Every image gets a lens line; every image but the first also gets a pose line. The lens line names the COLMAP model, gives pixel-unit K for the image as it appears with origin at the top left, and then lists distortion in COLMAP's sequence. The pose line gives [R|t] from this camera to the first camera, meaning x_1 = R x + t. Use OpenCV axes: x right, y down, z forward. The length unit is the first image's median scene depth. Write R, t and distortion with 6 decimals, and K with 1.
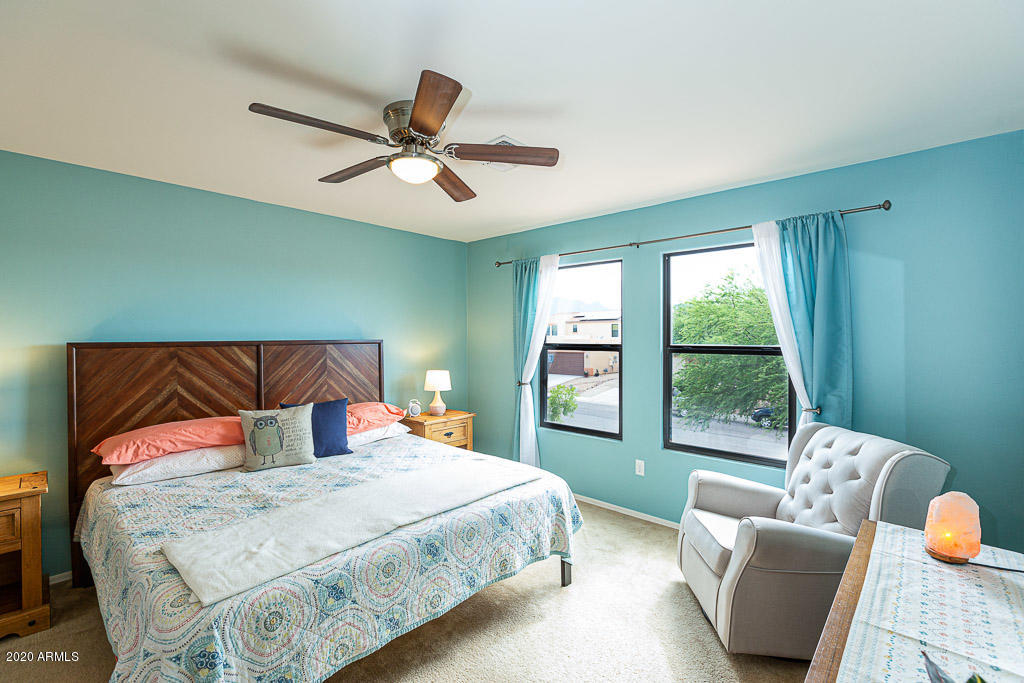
lens RADIAL K [[453.1, 0, 512.0], [0, 453.1, 341.5], [0, 0, 1]] dist [0.000633, -0.000124]
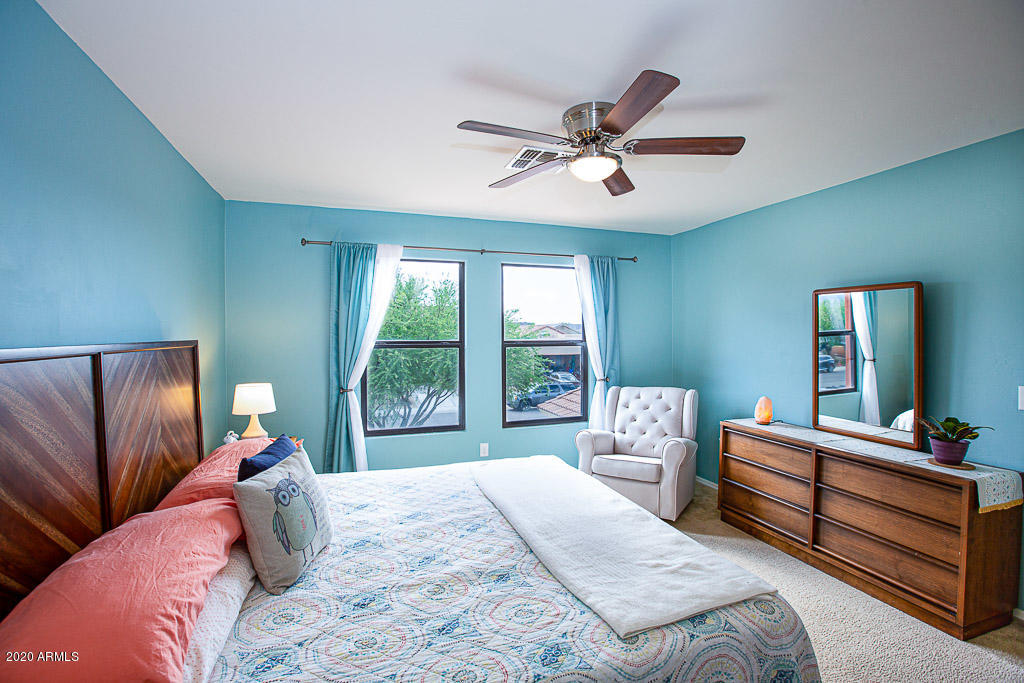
lens RADIAL K [[466.8, 0, 512.0], [0, 466.8, 341.5], [0, 0, 1]] dist [-0.048732, 0.014841]
pose [[0.475381, -0.017426, 0.879608, -0.919625], [0.013412, 0.999831, 0.012559, -0.006394], [-0.879678, 0.005827, 0.475534, 0.507917]]
